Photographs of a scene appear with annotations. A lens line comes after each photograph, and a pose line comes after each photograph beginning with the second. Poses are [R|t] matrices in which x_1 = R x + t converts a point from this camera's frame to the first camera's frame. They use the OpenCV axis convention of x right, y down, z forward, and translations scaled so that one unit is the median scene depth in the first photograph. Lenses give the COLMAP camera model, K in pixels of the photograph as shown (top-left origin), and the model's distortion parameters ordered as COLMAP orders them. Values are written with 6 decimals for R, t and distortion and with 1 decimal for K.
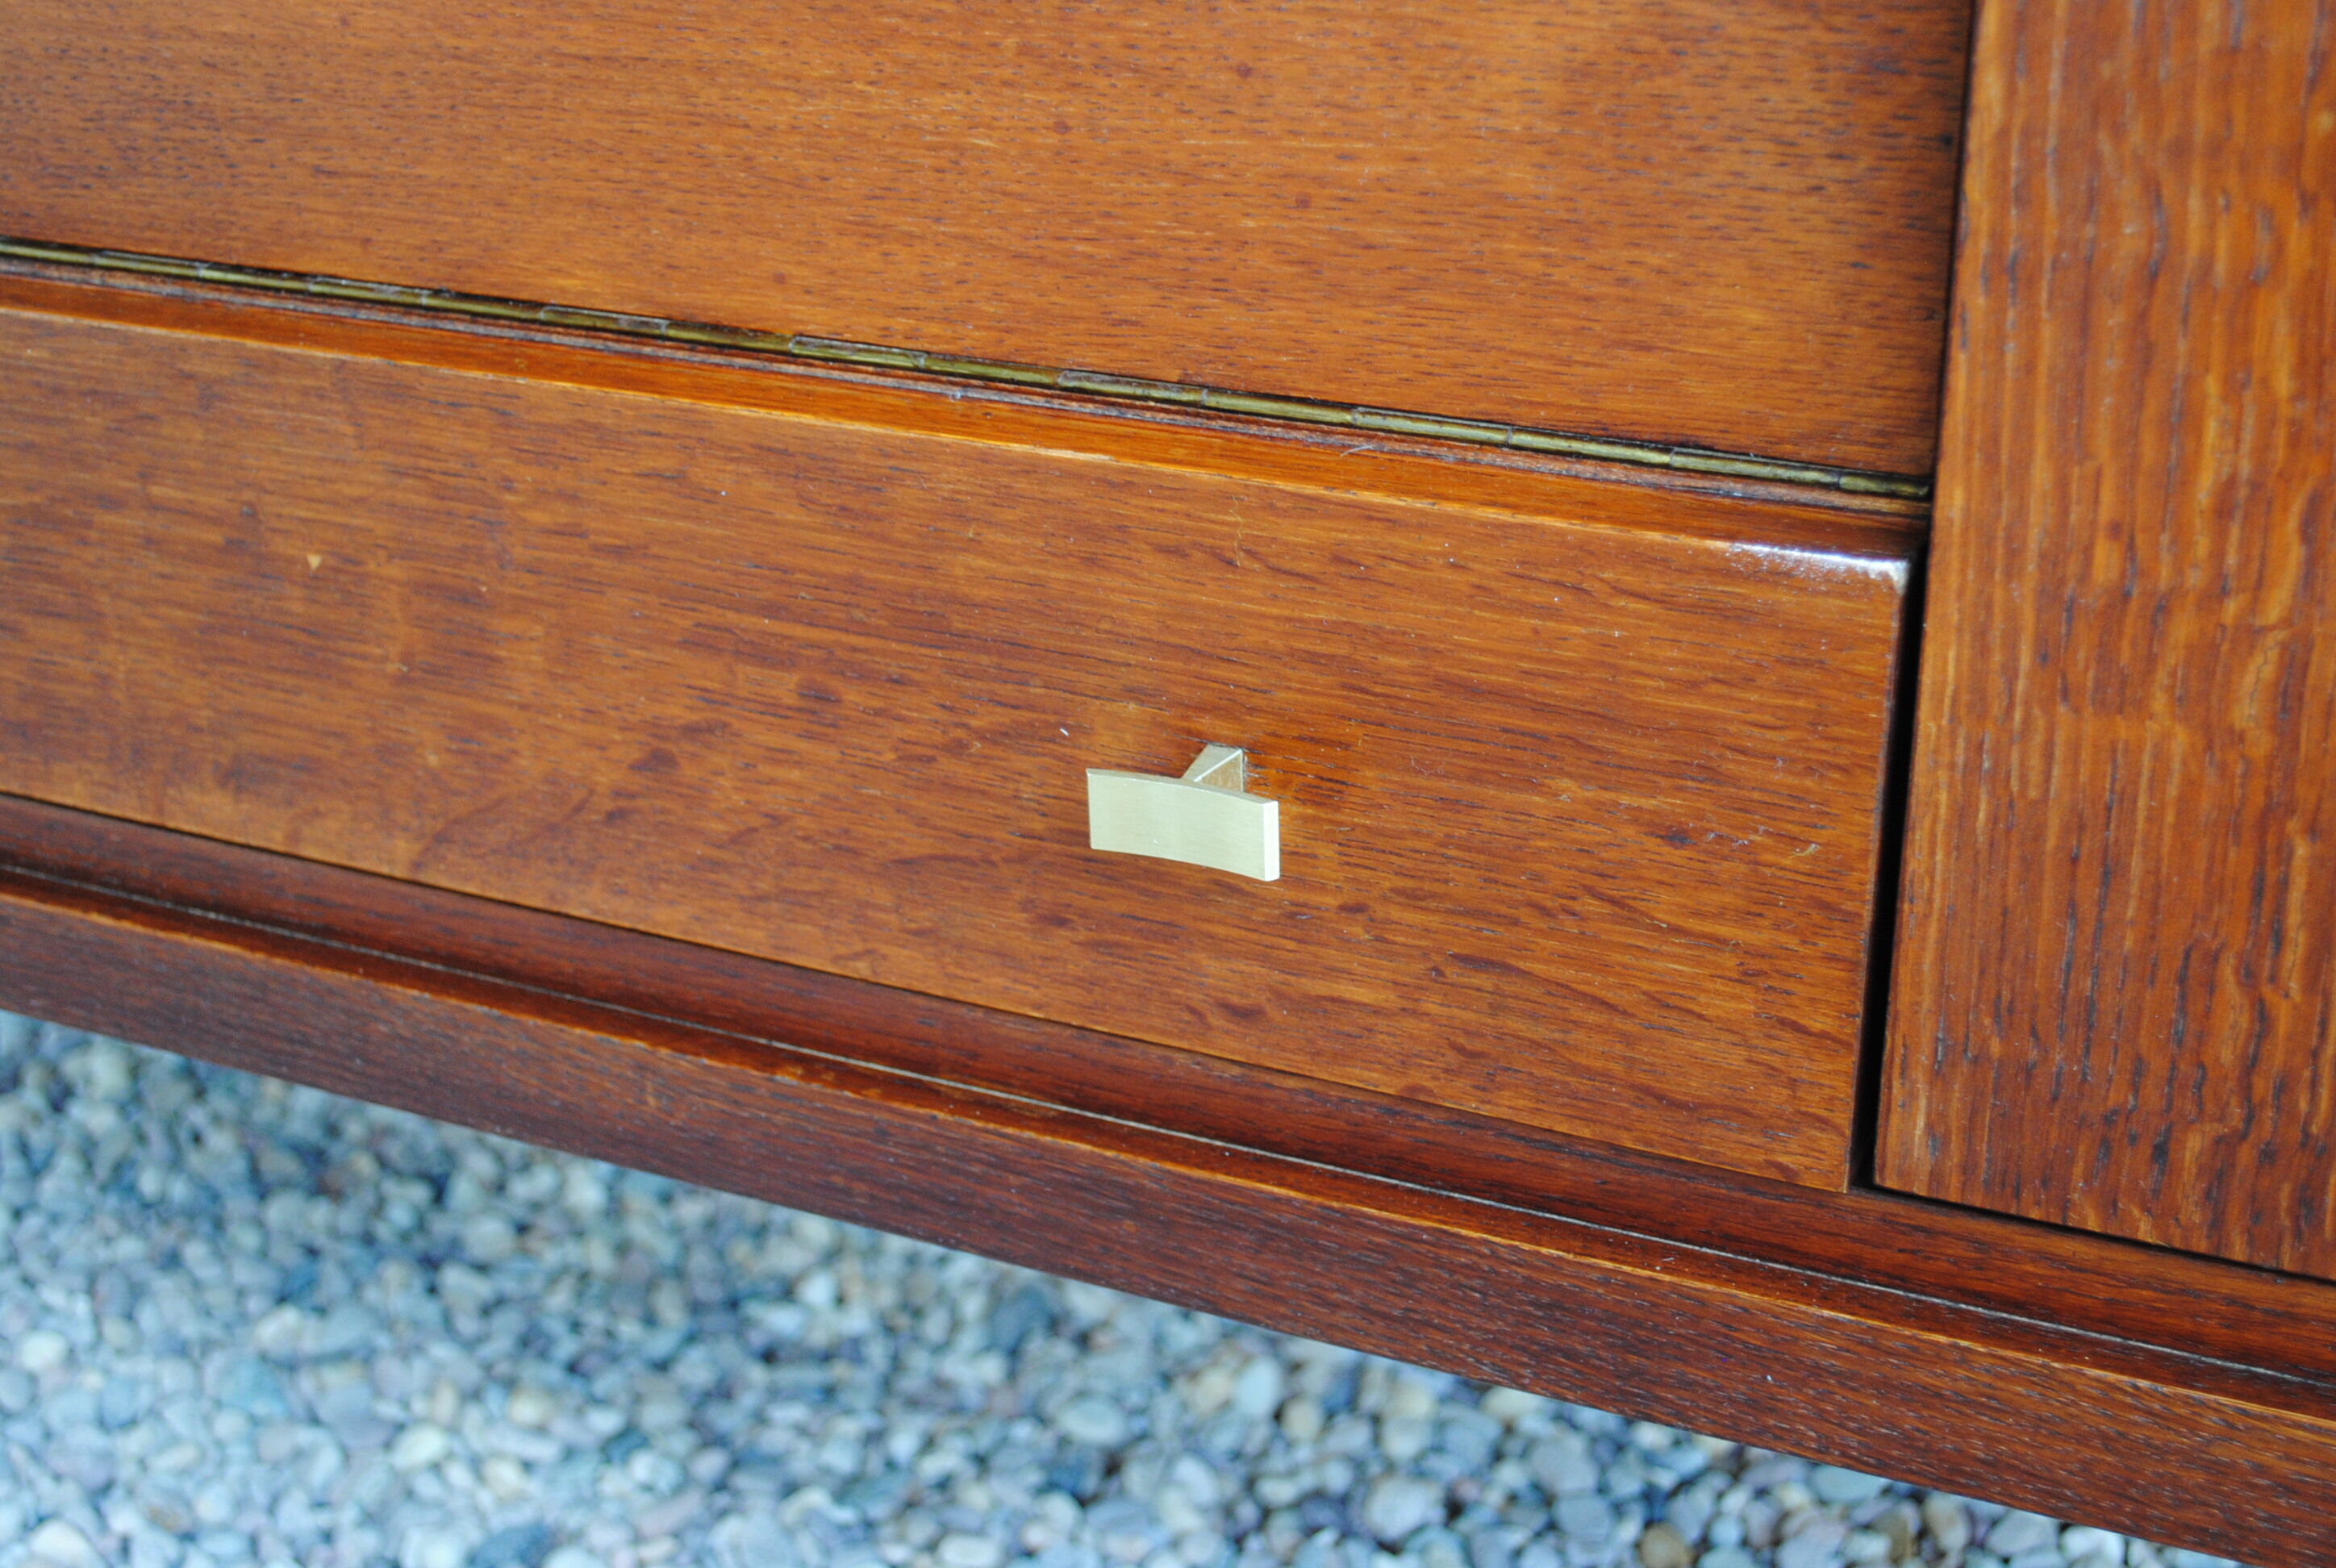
lens RADIAL K [[3057.1, 0, 1188.3], [0, 3057.1, 765.7], [0, 0, 1]] dist [-0.028006, 0.000000]
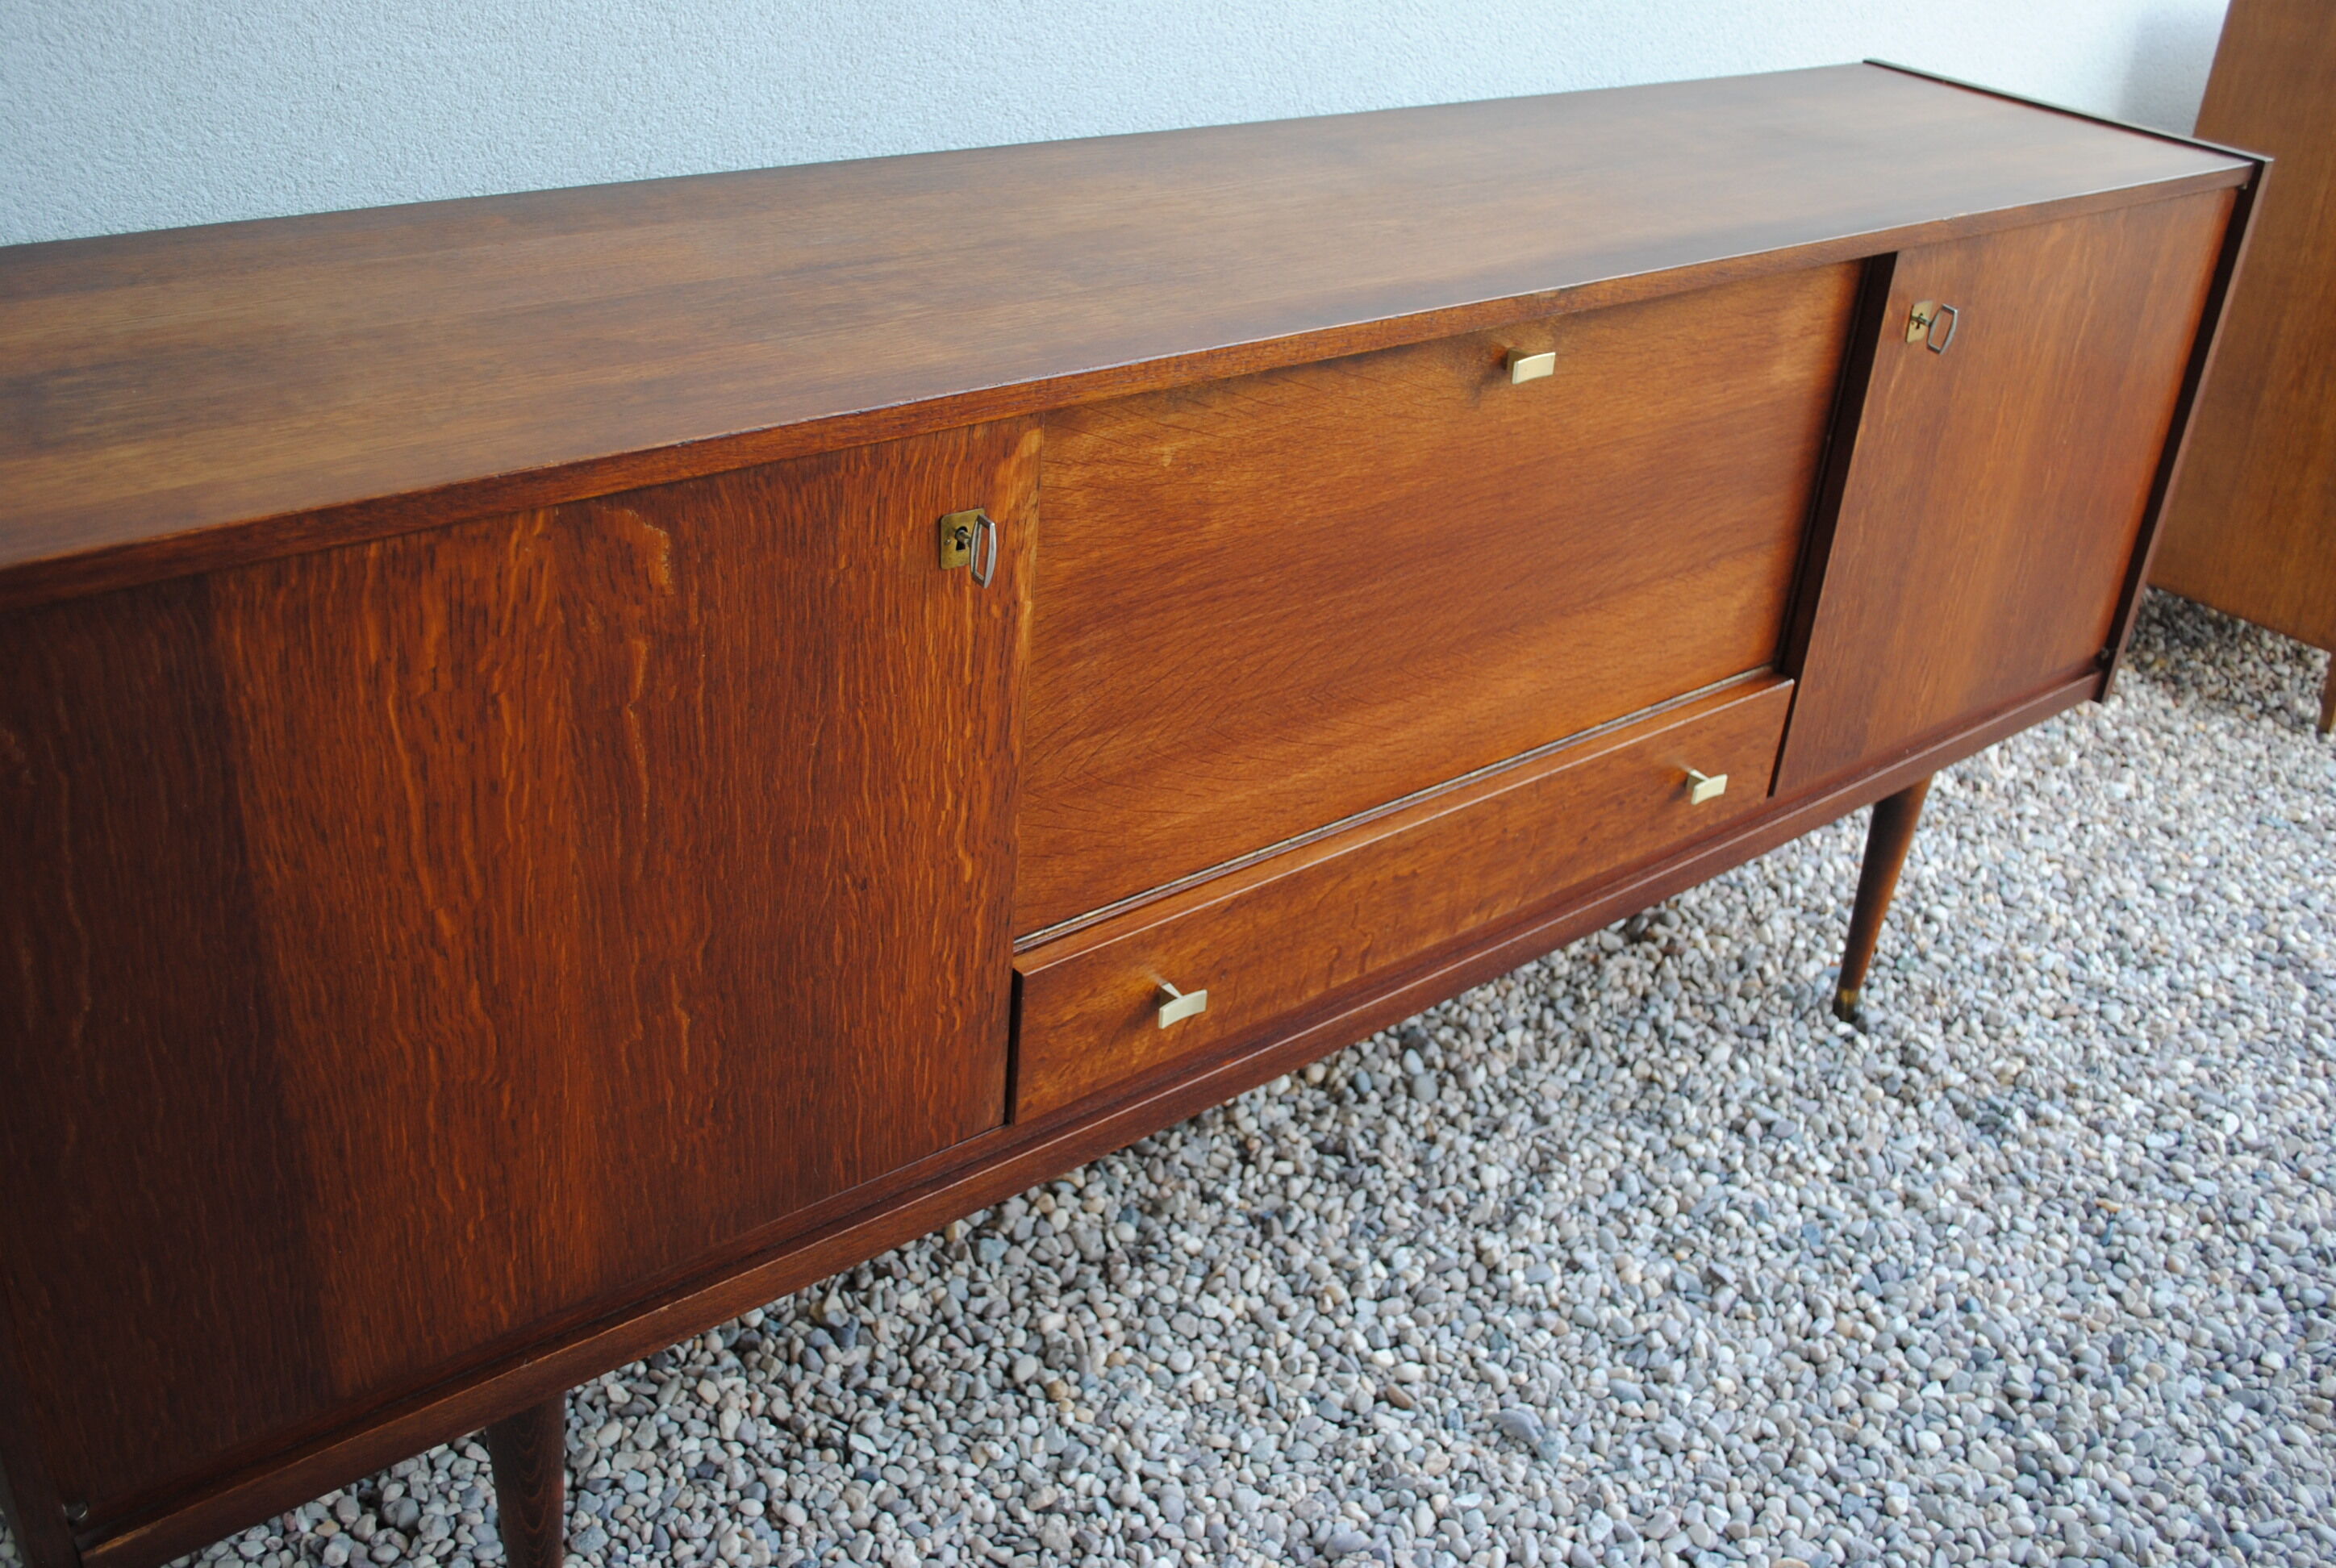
lens RADIAL K [[2172.5, 0, 1206.1], [0, 2172.5, 773.8], [0, 0, 1]] dist [-0.067762, 0.000000]
pose [[0.426545, -0.407070, 0.807684, -2.561204], [0.268310, 0.909747, 0.316812, -1.075923], [-0.863753, 0.081575, 0.497269, 0.050640]]
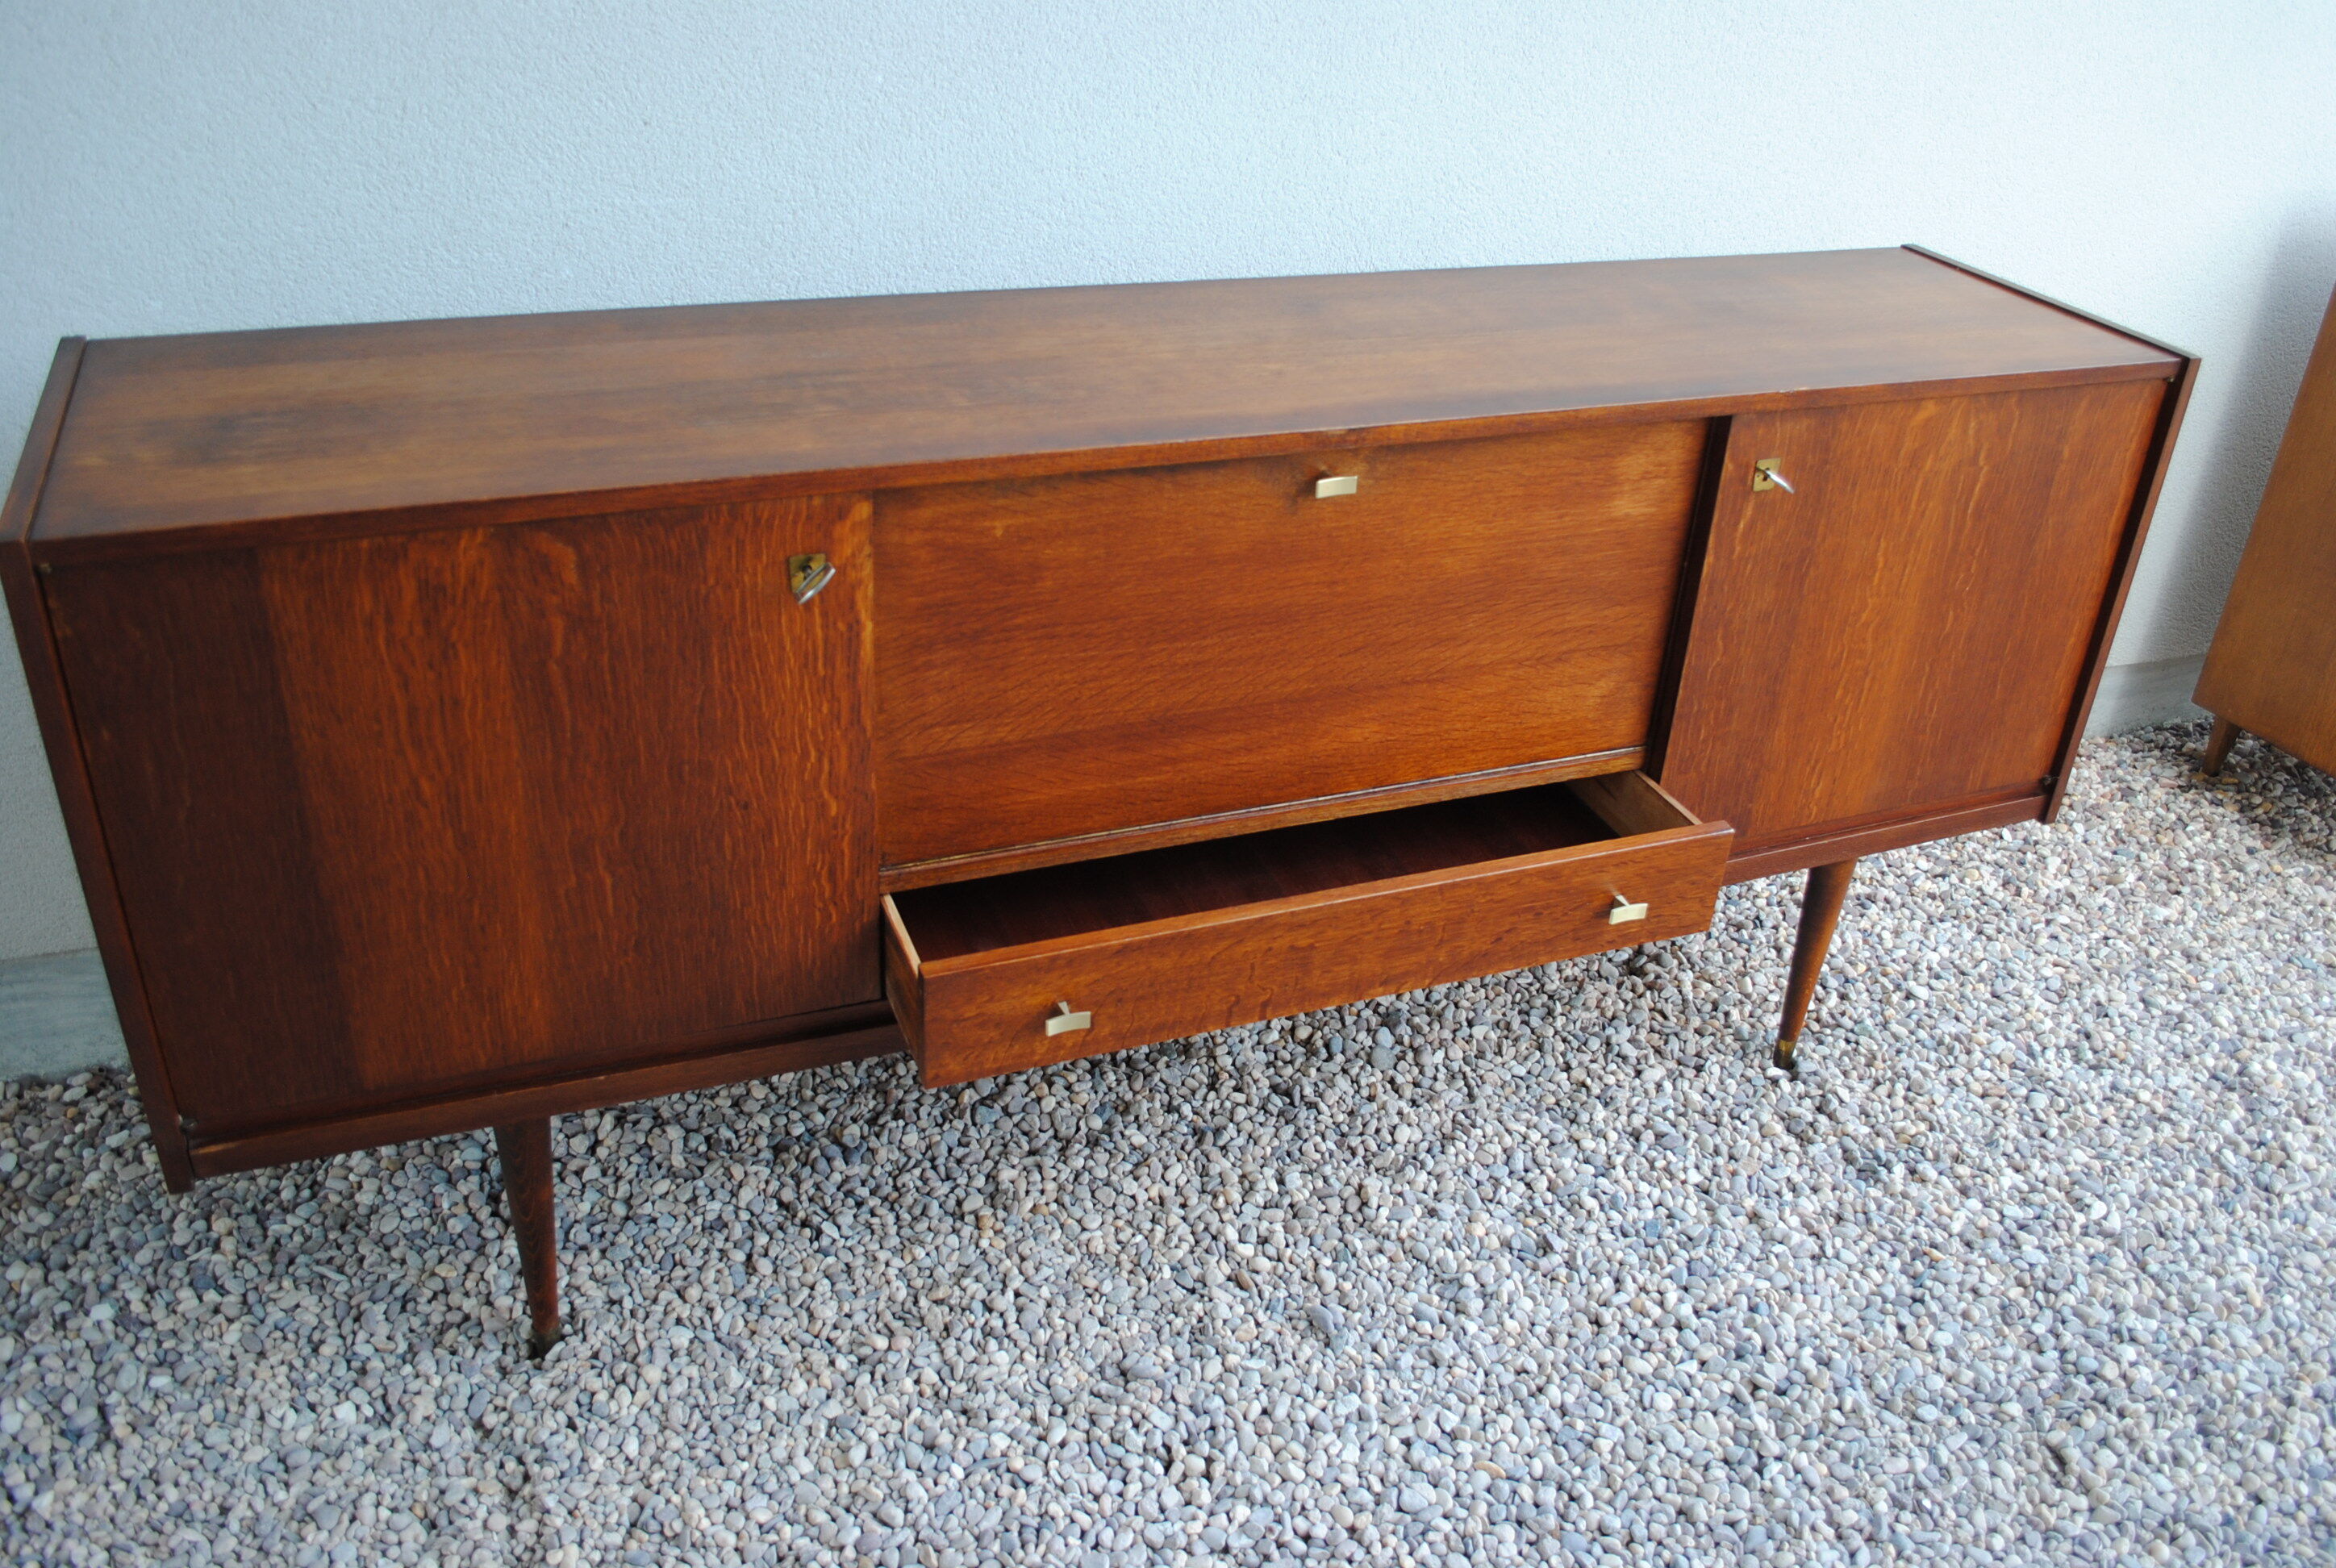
lens RADIAL K [[1931.8, 0, 1197.6], [0, 1931.8, 774.1], [0, 0, 1]] dist [-0.082883, 0.013167]
pose [[0.676102, -0.329472, 0.659040, -2.386067], [0.224263, 0.944034, 0.241879, -0.958259], [-0.701849, -0.015737, 0.712152, -0.894291]]
